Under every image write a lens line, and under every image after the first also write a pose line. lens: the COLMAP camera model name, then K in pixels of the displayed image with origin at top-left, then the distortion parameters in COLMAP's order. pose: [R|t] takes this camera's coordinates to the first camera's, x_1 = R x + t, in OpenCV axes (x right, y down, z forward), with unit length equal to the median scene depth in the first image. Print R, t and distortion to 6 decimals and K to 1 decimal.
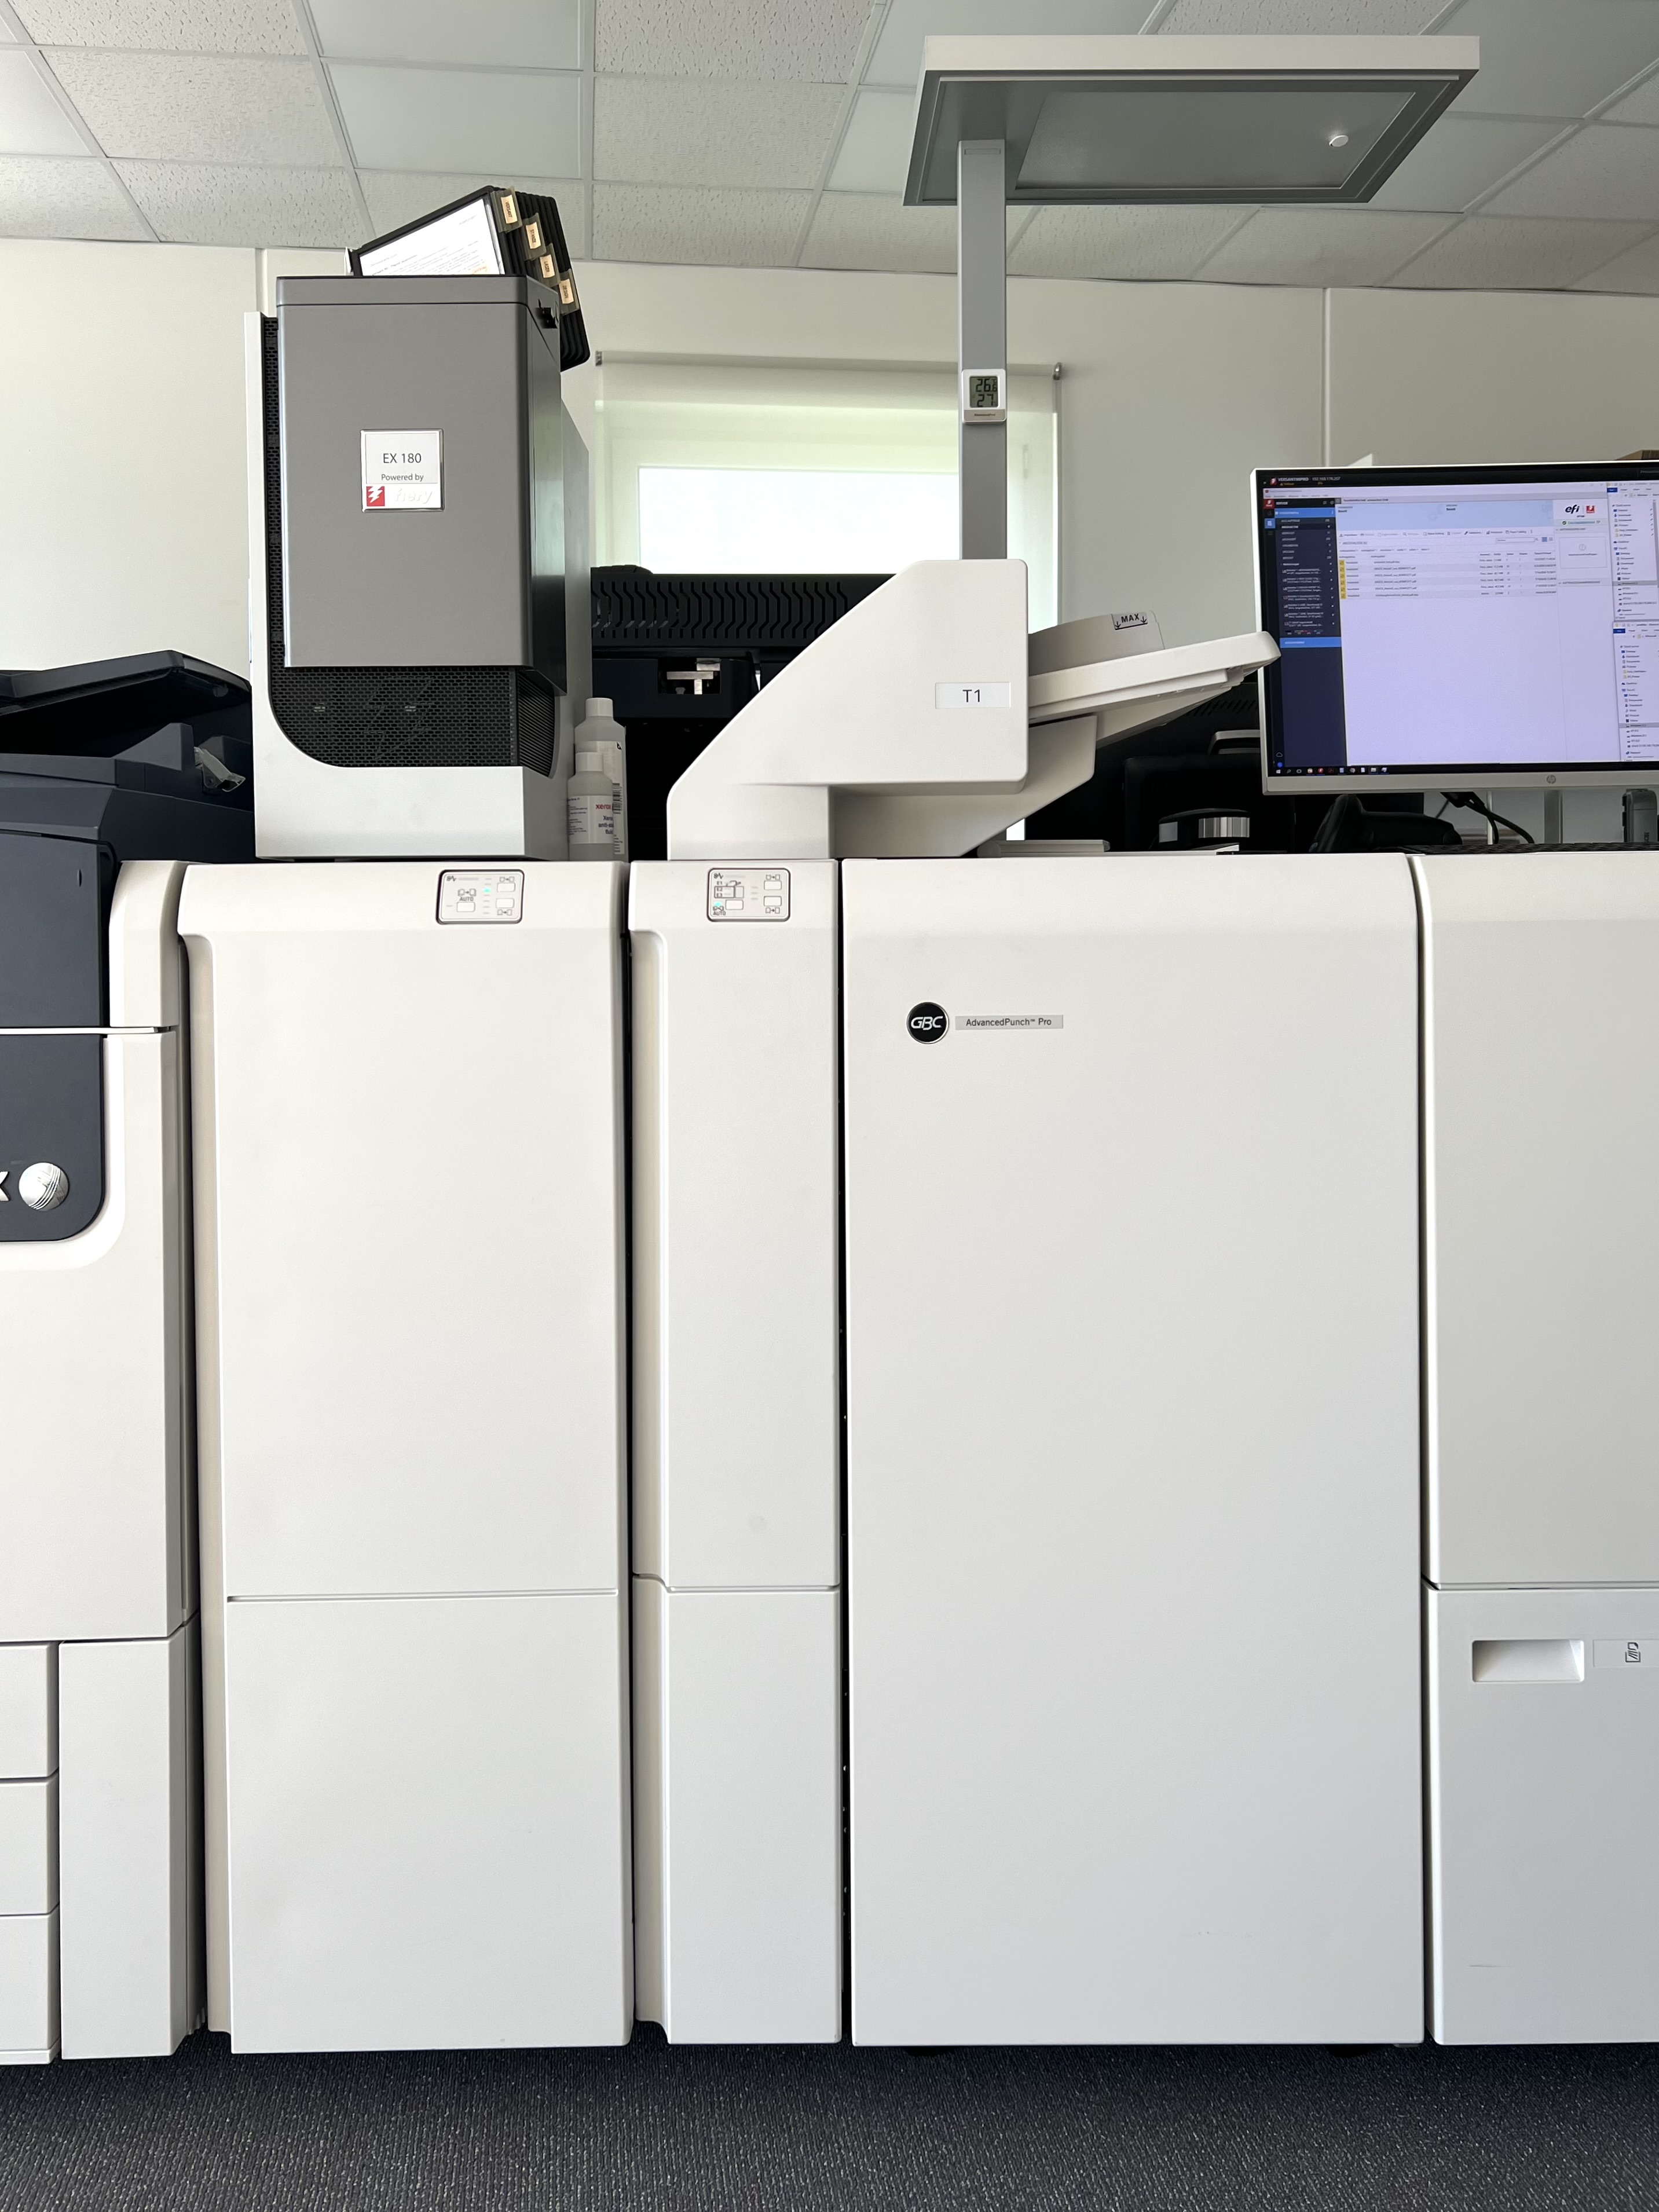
lens RADIAL K [[1561.4, 0, 829.5], [0, 1561.4, 1106.0], [0, 0, 1]] dist [0.050880, -0.048666]
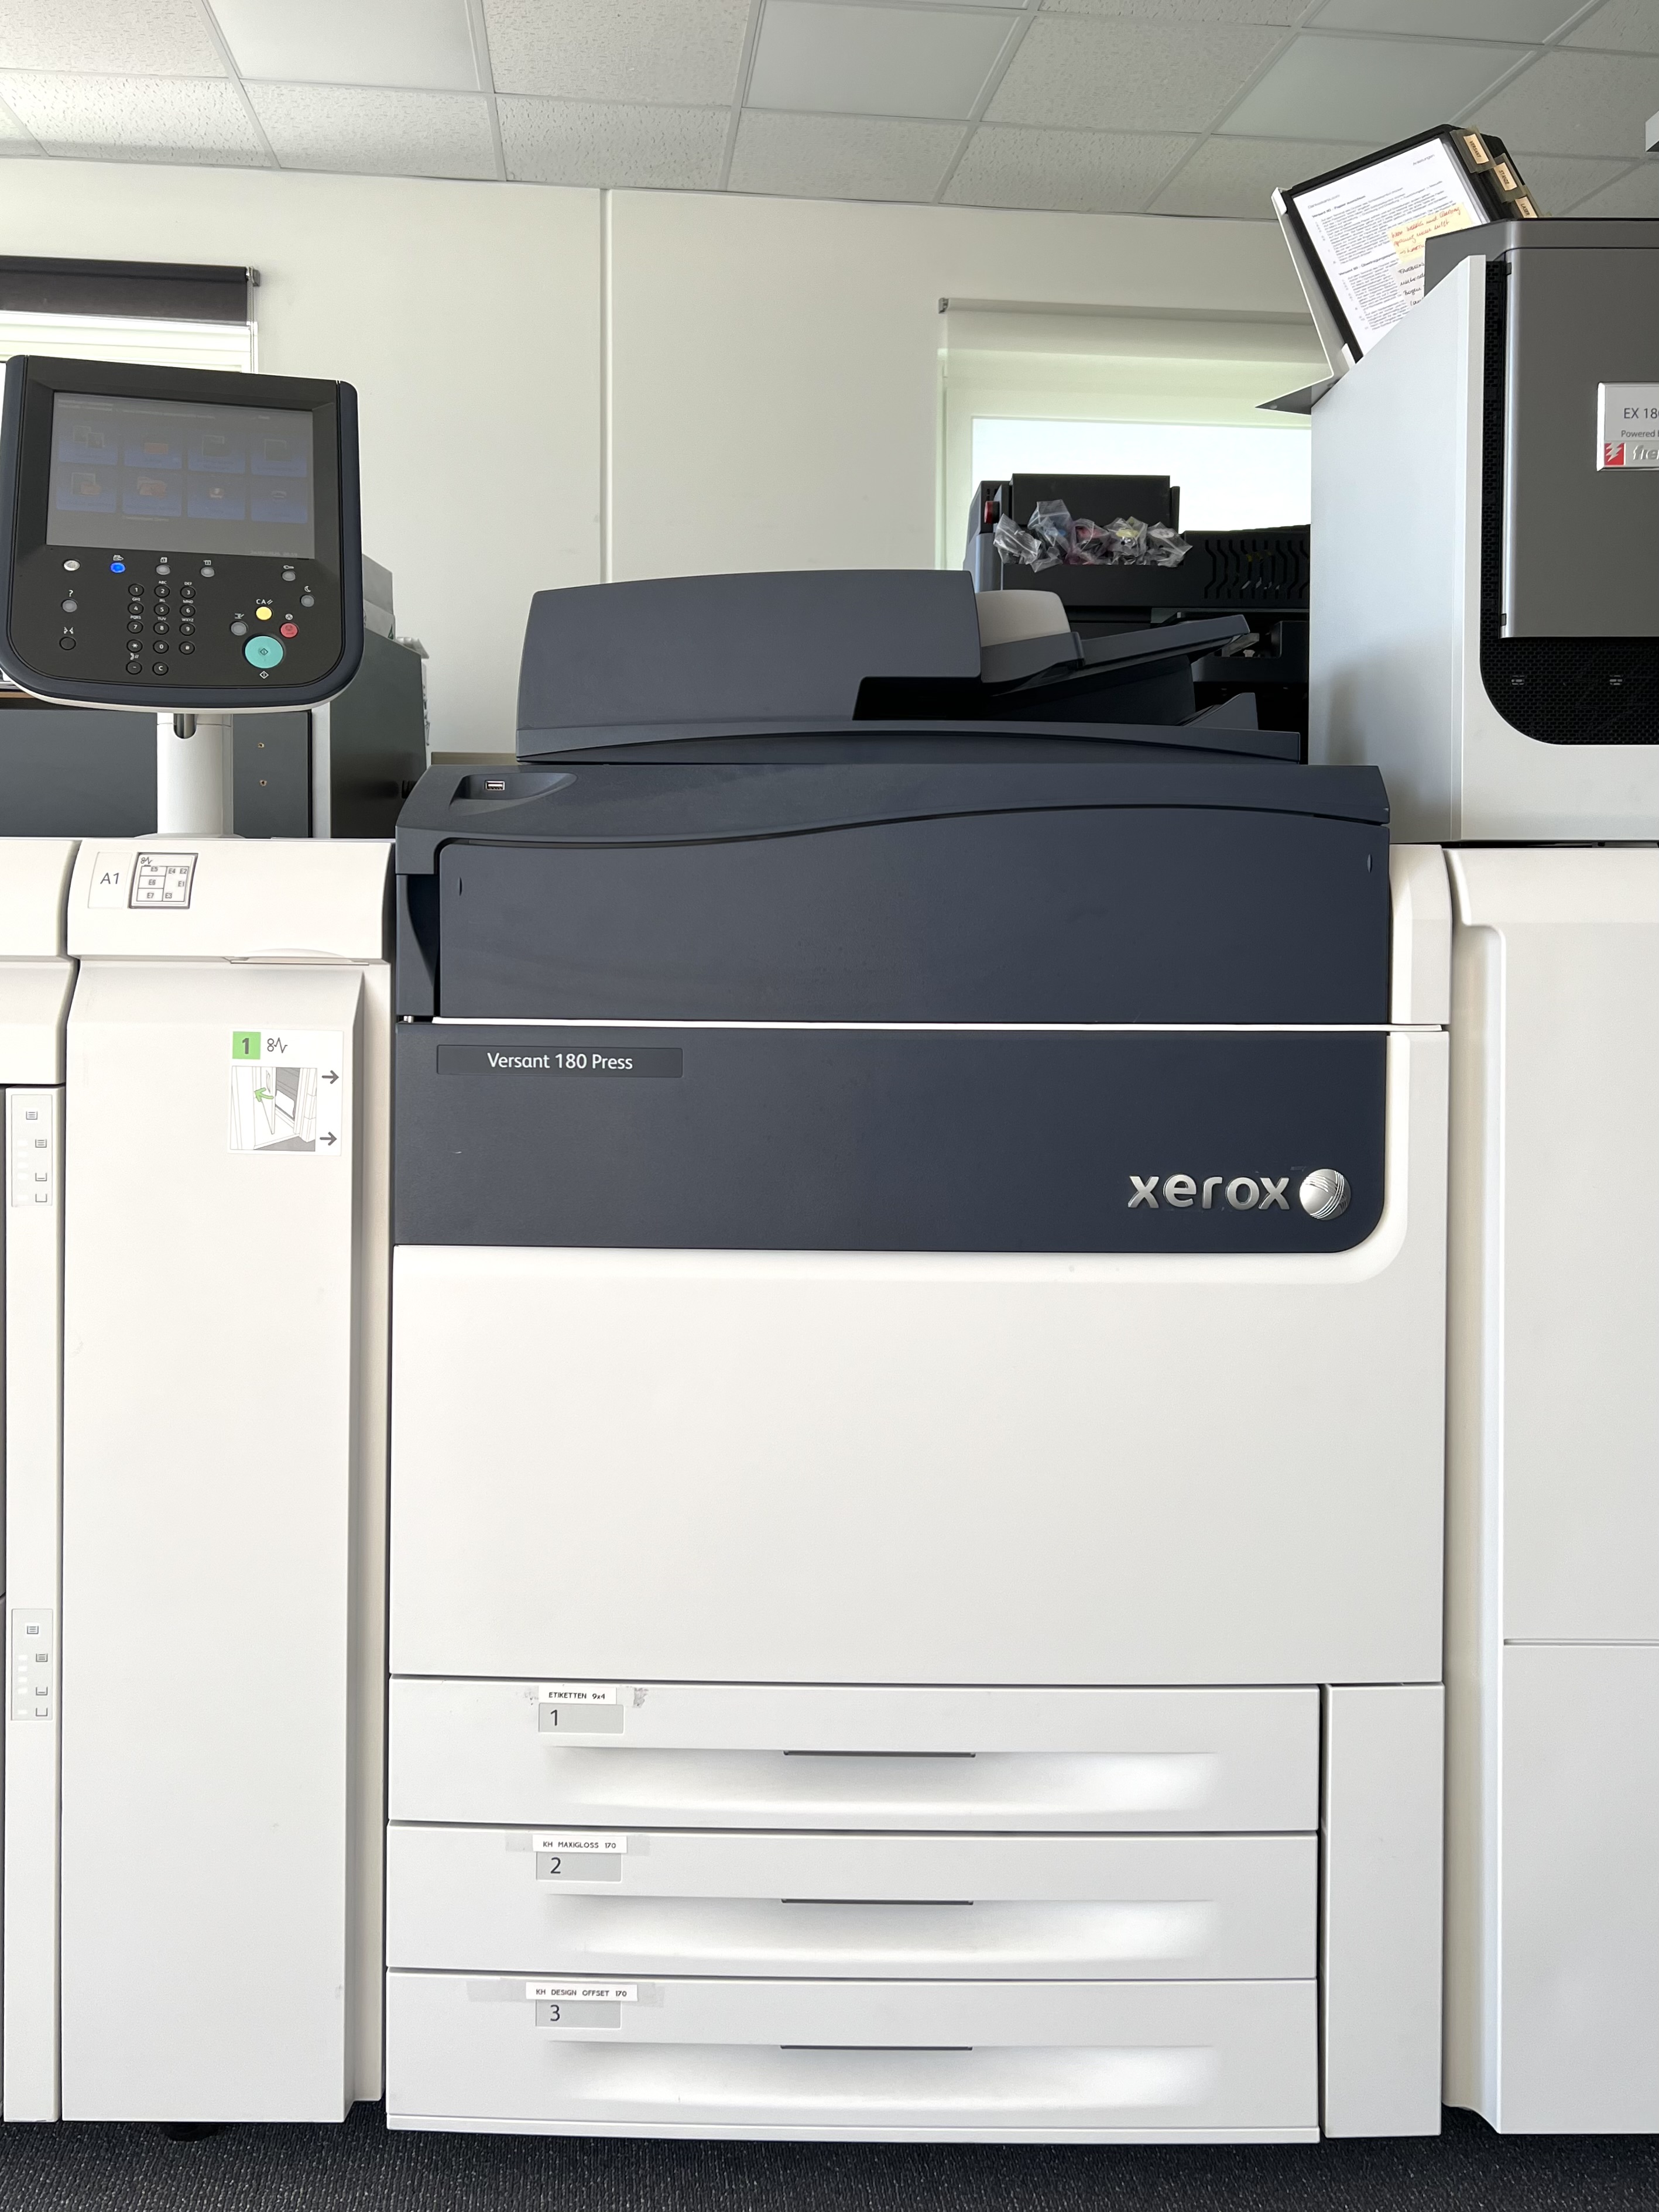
lens RADIAL K [[1690.3, 0, 829.5], [0, 1690.3, 1106.0], [0, 0, 1]] dist [0.063415, -0.078741]
pose [[0.999794, 0.014638, -0.014031, -0.732455], [-0.014725, 0.999873, -0.006140, 0.008919], [0.013939, 0.006345, 0.999883, -0.009156]]
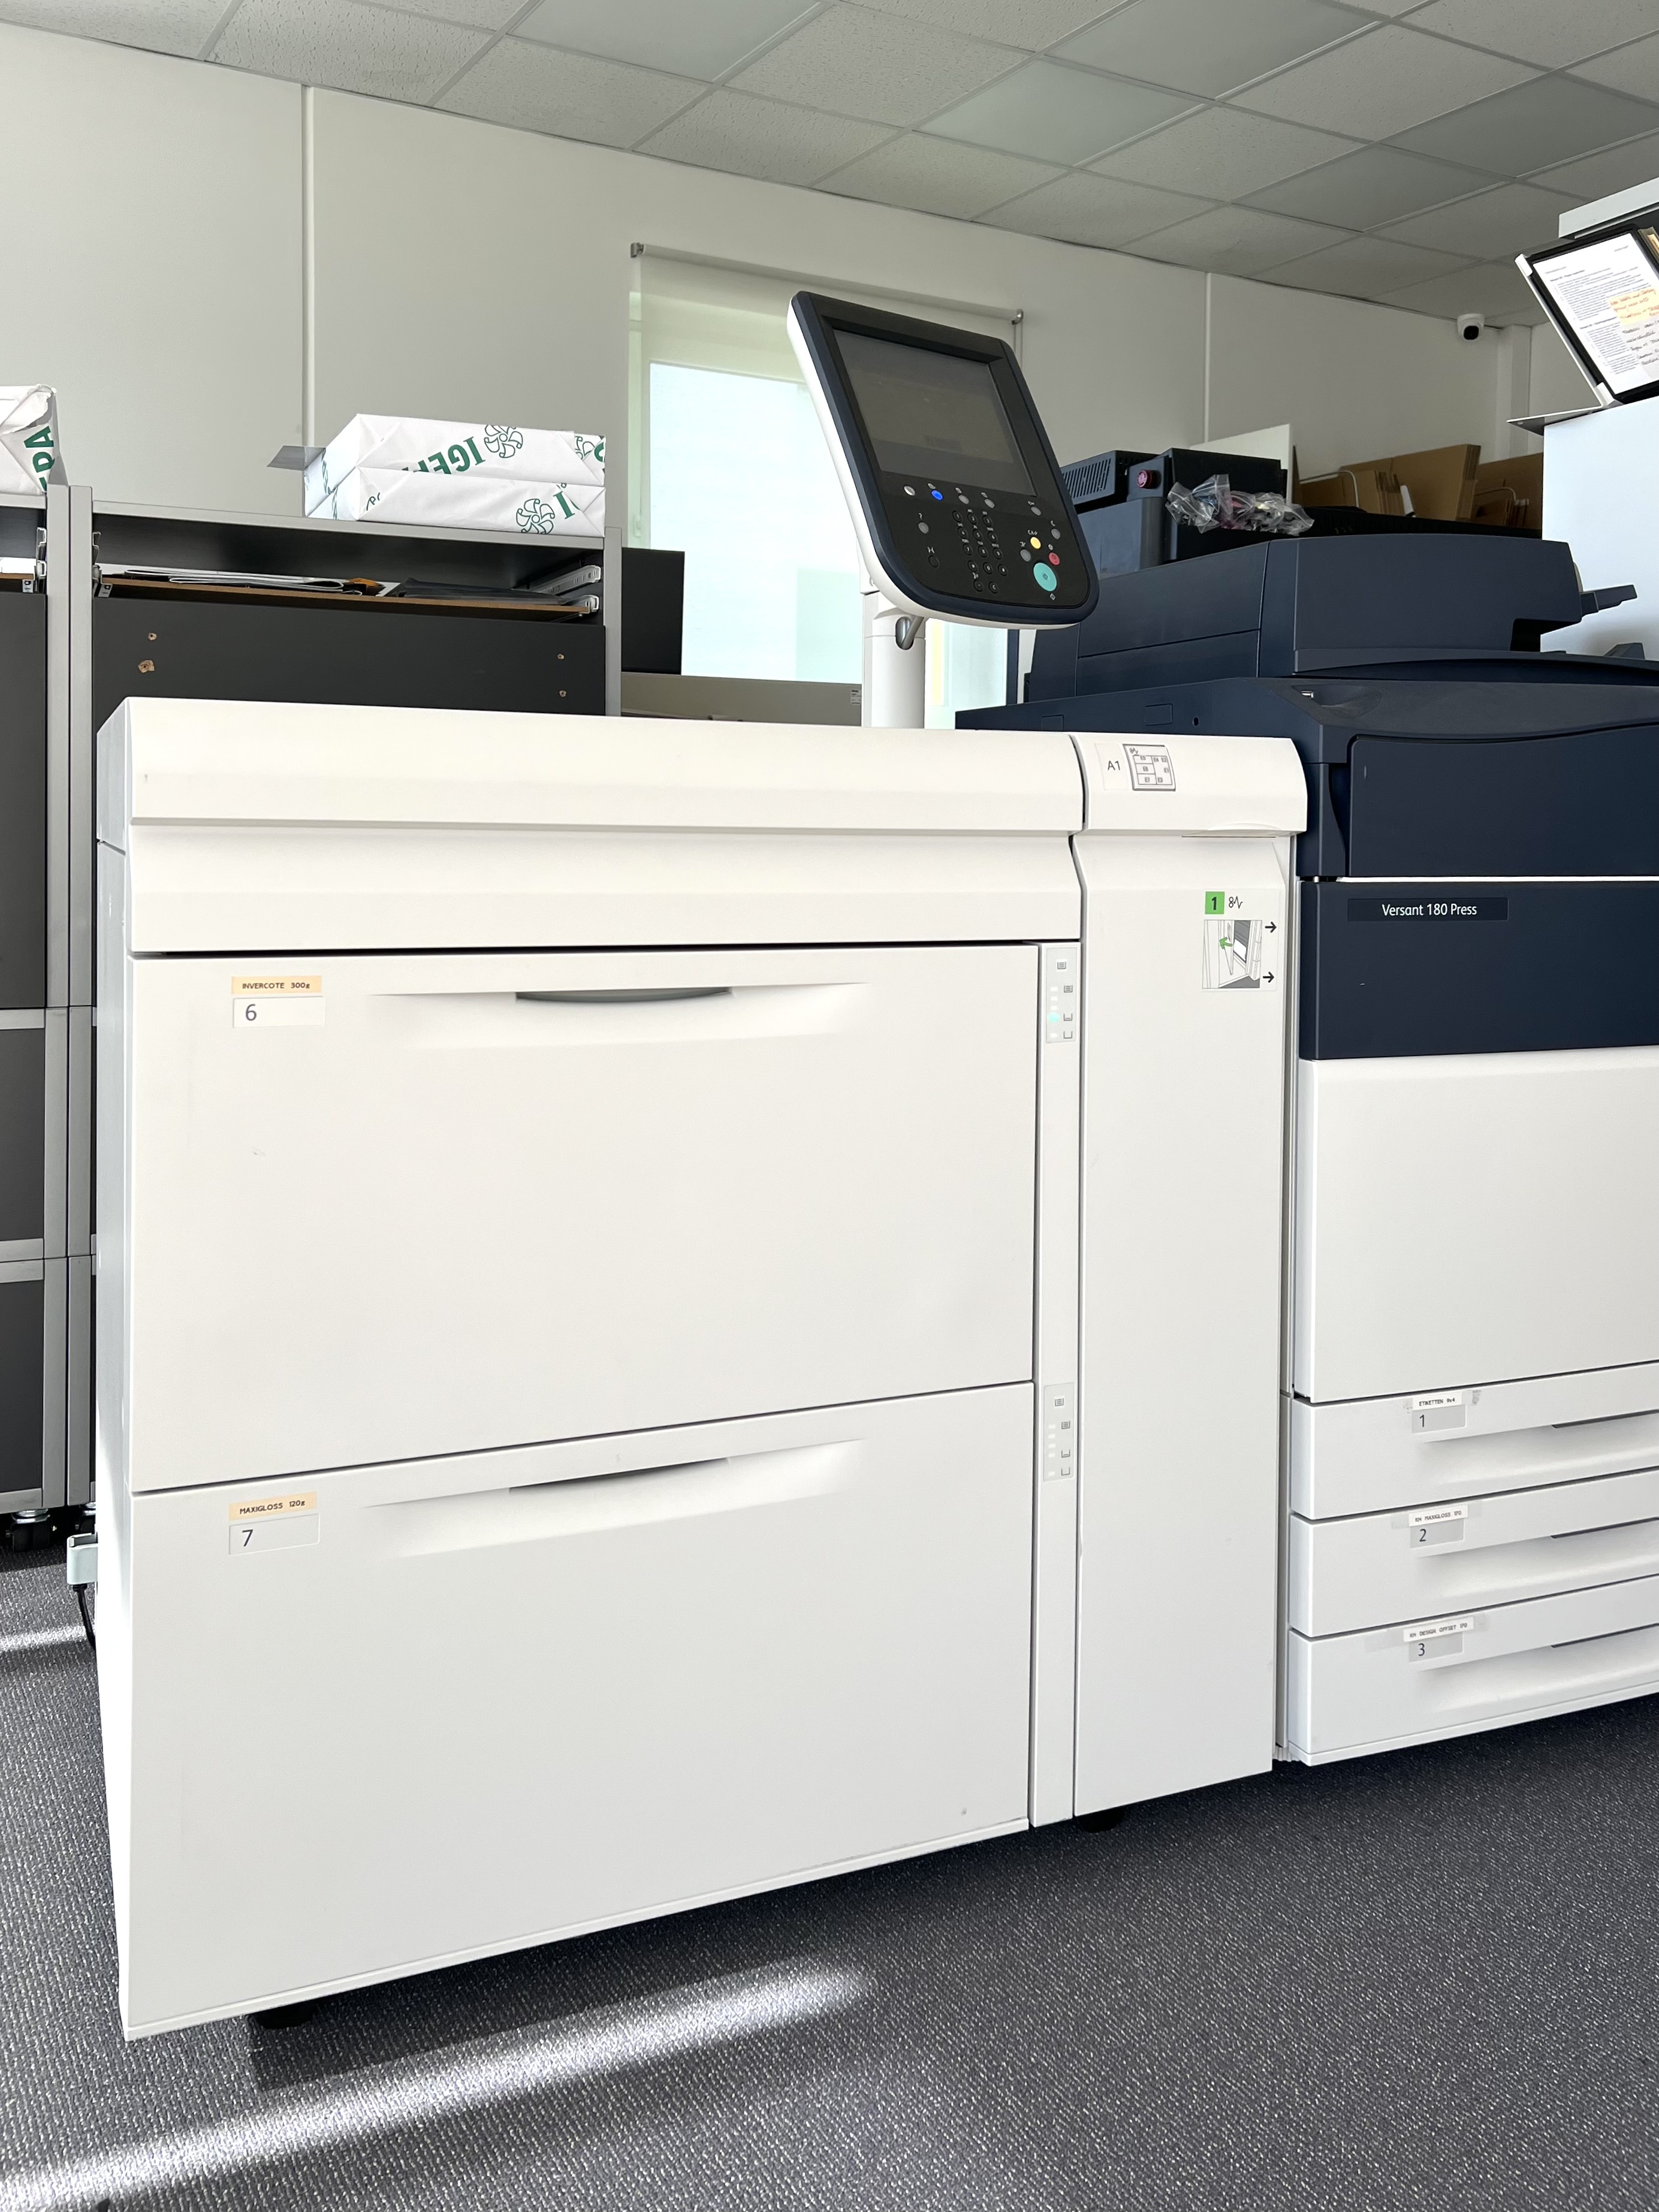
lens RADIAL K [[1685.7, 0, 828.9], [0, 1685.7, 1068.8], [0, 0, 1]] dist [0.057042, -0.057219]
pose [[0.933133, -0.039019, 0.357407, -1.607720], [0.037257, 0.999236, 0.011816, 0.056878], [-0.357595, 0.002291, 0.933874, -0.043950]]
